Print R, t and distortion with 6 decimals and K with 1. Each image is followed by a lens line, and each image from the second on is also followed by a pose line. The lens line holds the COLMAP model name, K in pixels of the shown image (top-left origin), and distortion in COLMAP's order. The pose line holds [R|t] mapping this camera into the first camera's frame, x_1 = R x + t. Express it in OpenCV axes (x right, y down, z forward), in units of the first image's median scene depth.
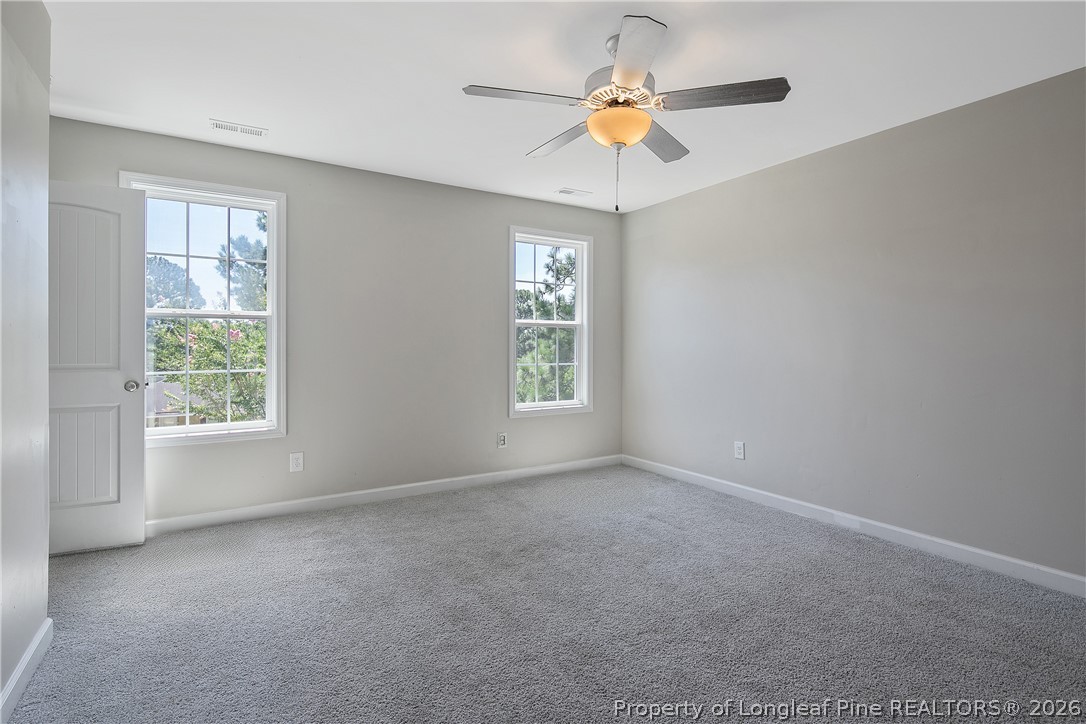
lens RADIAL K [[520.0, 0, 532.0], [0, 520.0, 339.4], [0, 0, 1]] dist [-0.000050, -0.000290]
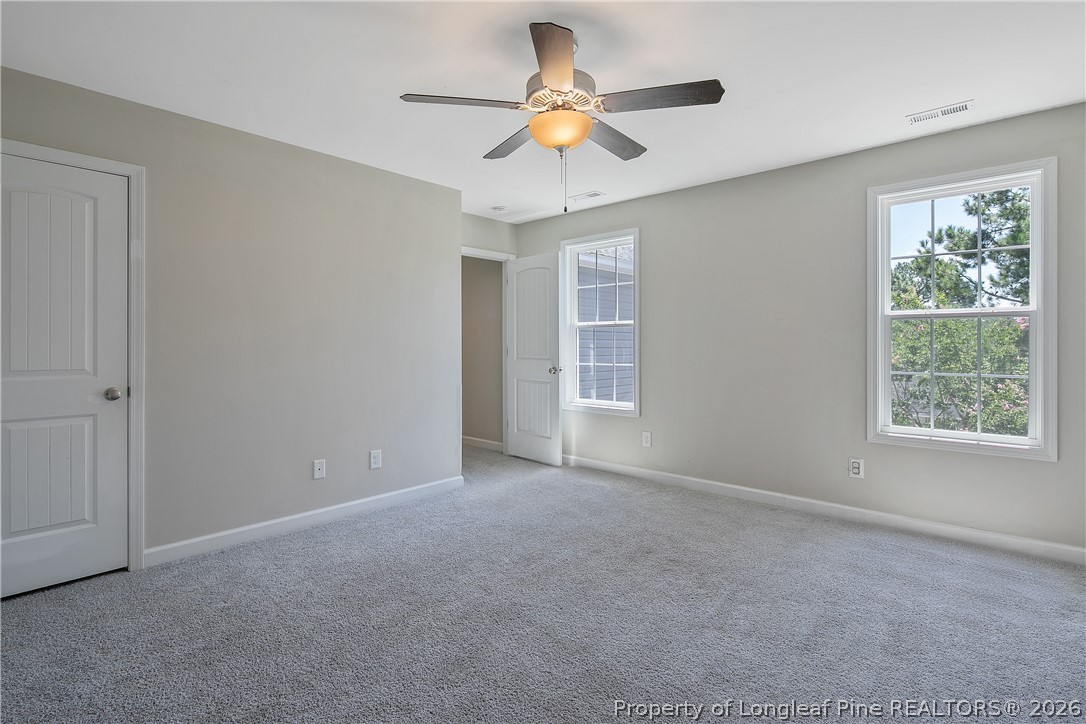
lens RADIAL K [[525.2, 0, 556.0], [0, 525.2, 331.3], [0, 0, 1]] dist [0.001271, 0.000235]
pose [[0.297196, -0.028275, -0.954398, 0.563374], [0.011632, 0.999594, -0.025992, 0.005327], [0.954746, -0.003376, 0.297405, 0.338226]]
